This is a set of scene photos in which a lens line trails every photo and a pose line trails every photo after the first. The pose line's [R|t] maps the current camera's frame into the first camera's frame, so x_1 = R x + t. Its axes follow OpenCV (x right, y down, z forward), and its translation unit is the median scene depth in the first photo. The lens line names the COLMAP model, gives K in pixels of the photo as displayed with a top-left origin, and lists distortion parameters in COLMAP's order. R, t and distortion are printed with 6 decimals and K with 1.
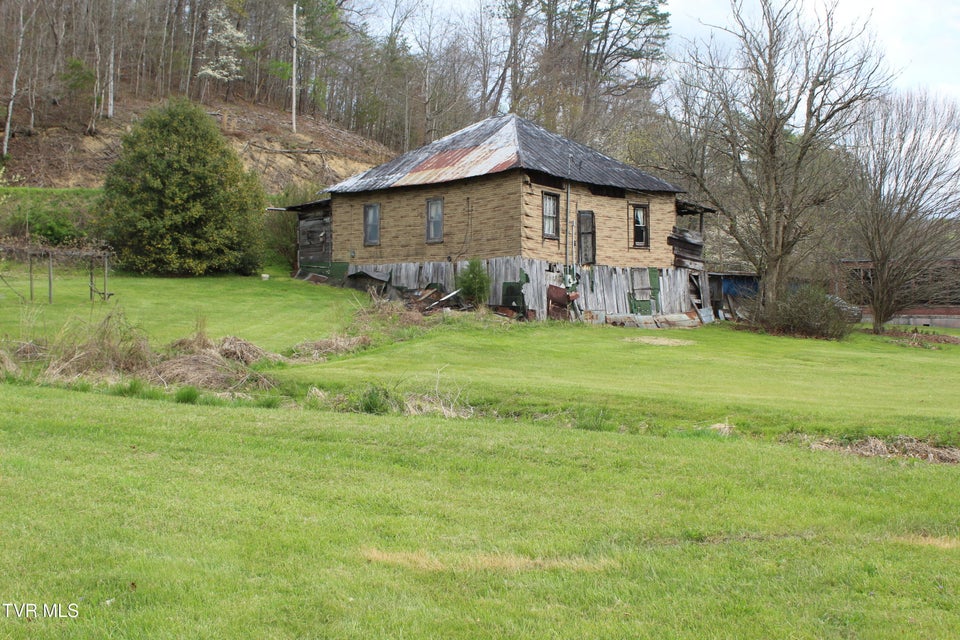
lens RADIAL K [[1094.4, 0, 480.3], [0, 1094.4, 318.4], [0, 0, 1]] dist [-0.062339, 0.000000]
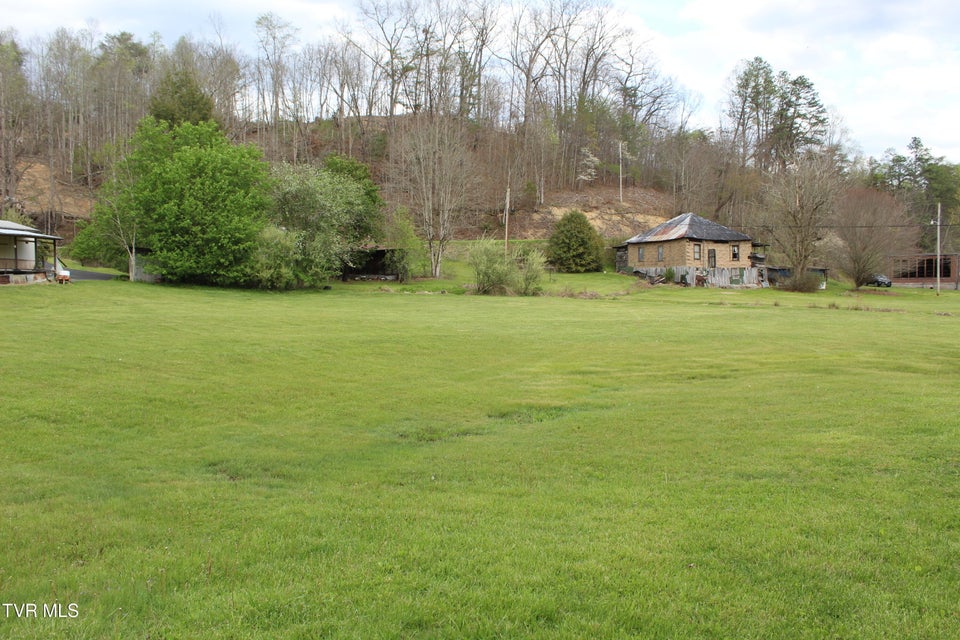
lens RADIAL K [[805.5, 0, 476.9], [0, 805.5, 320.4], [0, 0, 1]] dist [-0.154612, 0.136794]
pose [[0.931859, 0.002885, -0.362808, 0.265426], [0.011418, 0.999240, 0.037272, 0.005169], [0.362640, -0.038875, 0.931118, -1.135547]]
